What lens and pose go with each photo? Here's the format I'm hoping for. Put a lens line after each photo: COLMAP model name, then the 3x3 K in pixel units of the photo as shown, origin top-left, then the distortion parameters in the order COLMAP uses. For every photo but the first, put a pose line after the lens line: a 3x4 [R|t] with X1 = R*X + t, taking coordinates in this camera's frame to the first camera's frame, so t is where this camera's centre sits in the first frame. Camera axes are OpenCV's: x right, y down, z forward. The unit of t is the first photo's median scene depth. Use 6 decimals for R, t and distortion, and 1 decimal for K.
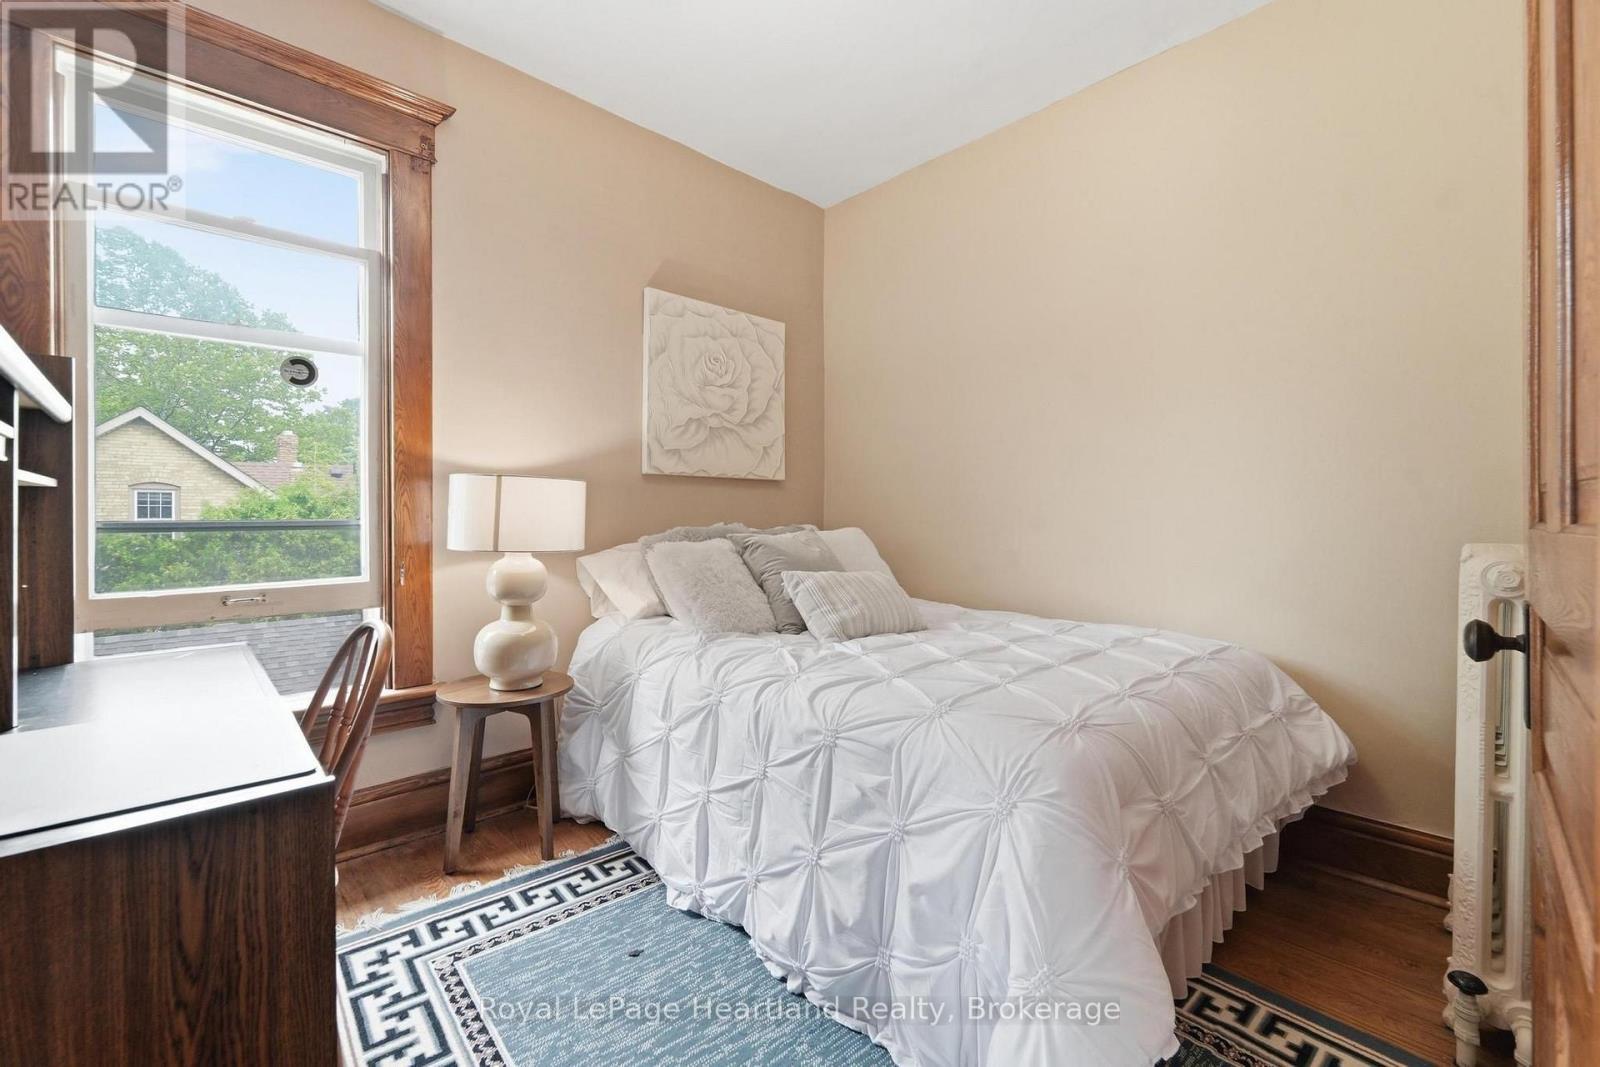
lens RADIAL K [[655.2, 0, 789.7], [0, 655.2, 518.8], [0, 0, 1]] dist [-0.000193, -0.000936]
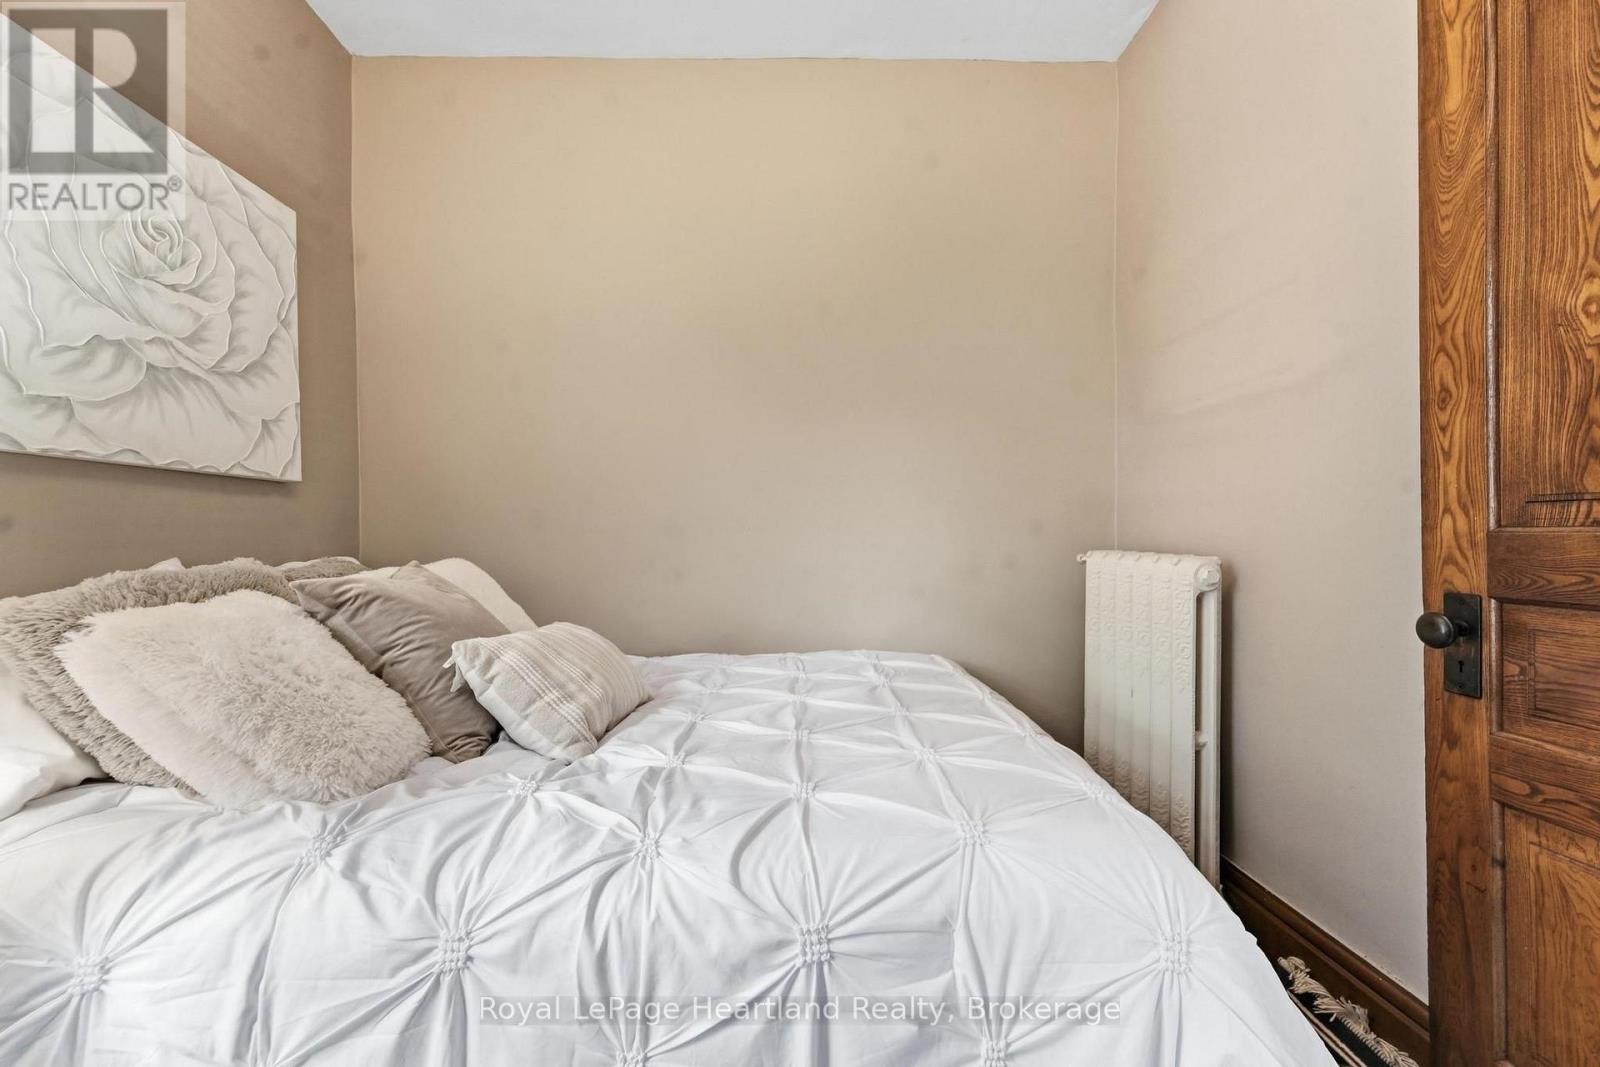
lens RADIAL K [[655.2, 0, 804.8], [0, 655.2, 540.1], [0, 0, 1]] dist [-0.000193, -0.000936]
pose [[0.661852, -0.017222, 0.749437, -0.172907], [0.019304, 0.999796, 0.005927, -0.002155], [-0.749386, 0.010544, 0.662049, 0.324808]]
